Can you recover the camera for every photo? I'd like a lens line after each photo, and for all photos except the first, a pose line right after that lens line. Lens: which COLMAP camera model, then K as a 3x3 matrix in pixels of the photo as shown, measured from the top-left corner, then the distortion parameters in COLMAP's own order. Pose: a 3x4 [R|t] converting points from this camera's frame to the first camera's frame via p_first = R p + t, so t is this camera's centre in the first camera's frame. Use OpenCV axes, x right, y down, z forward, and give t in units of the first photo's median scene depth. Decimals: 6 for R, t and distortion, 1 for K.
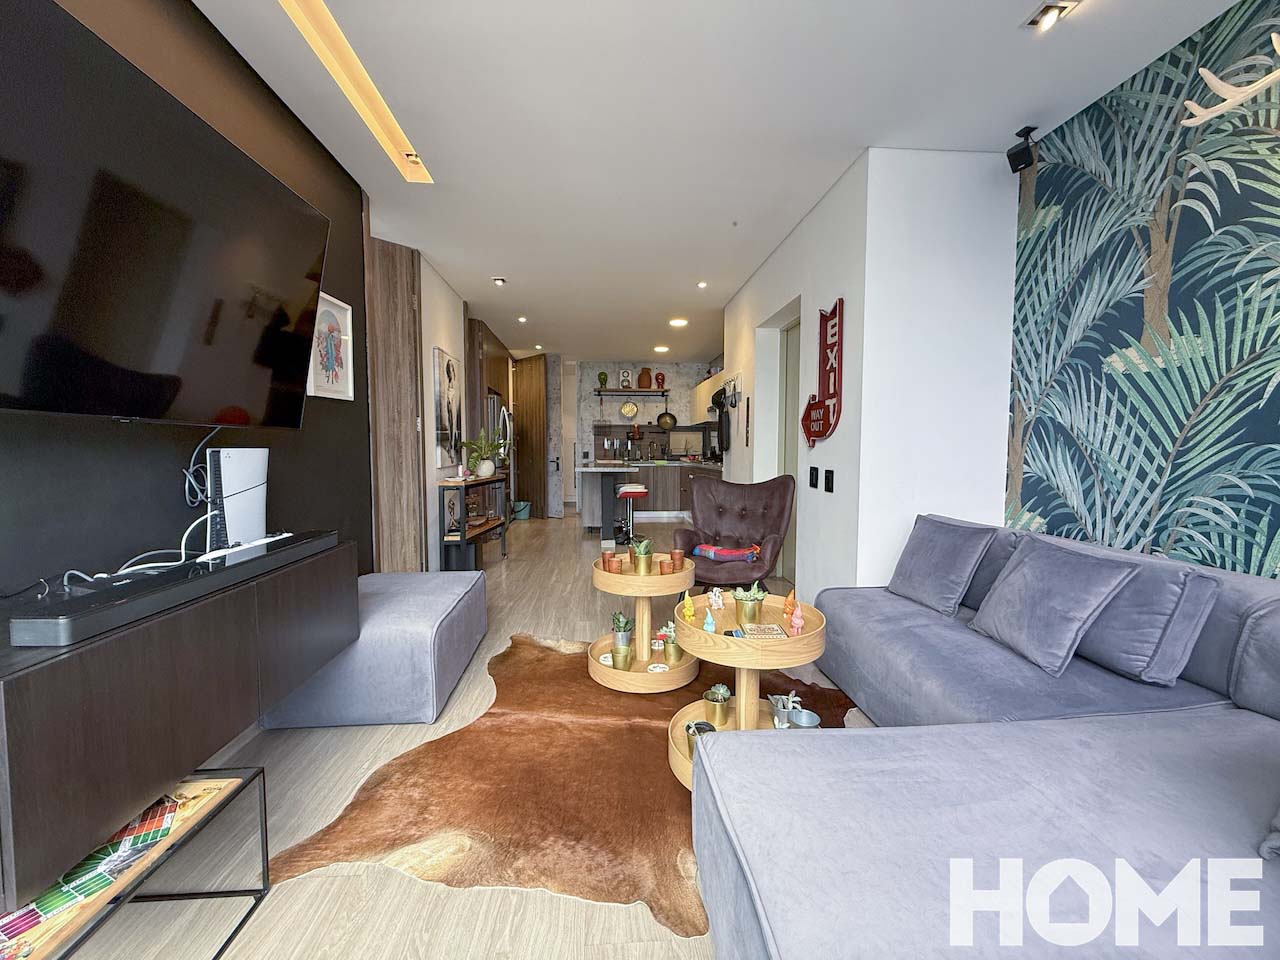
lens RADIAL K [[553.6, 0, 643.9], [0, 553.6, 474.9], [0, 0, 1]] dist [-0.002419, -0.000197]
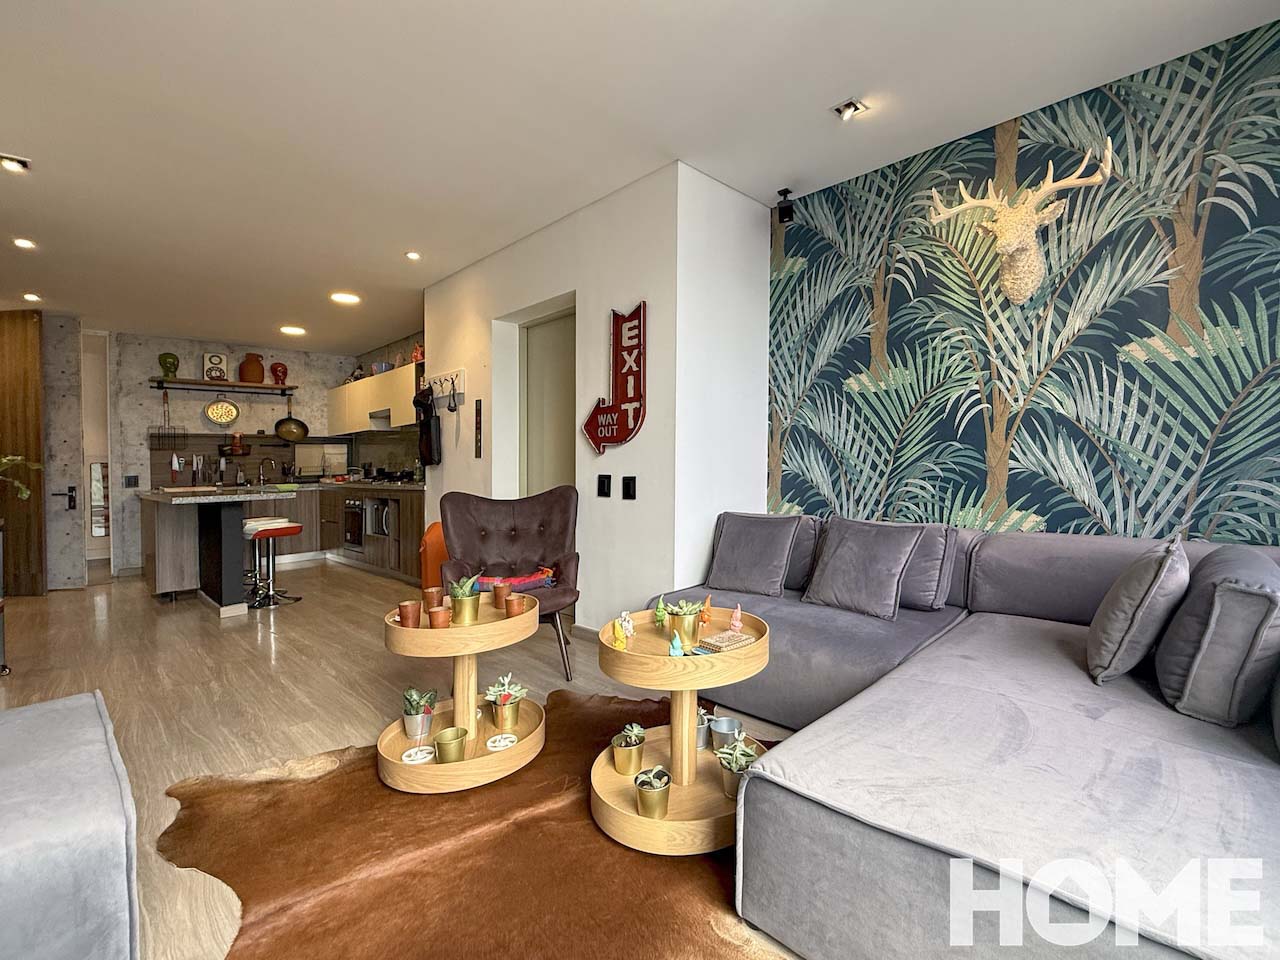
lens RADIAL K [[596.1, 0, 642.8], [0, 596.1, 478.1], [0, 0, 1]] dist [-0.001902, 0.000995]
pose [[0.706035, -0.033820, 0.707369, -0.502241], [0.060606, 0.998080, -0.012772, 0.011703], [-0.705579, 0.051888, 0.706729, 0.324556]]
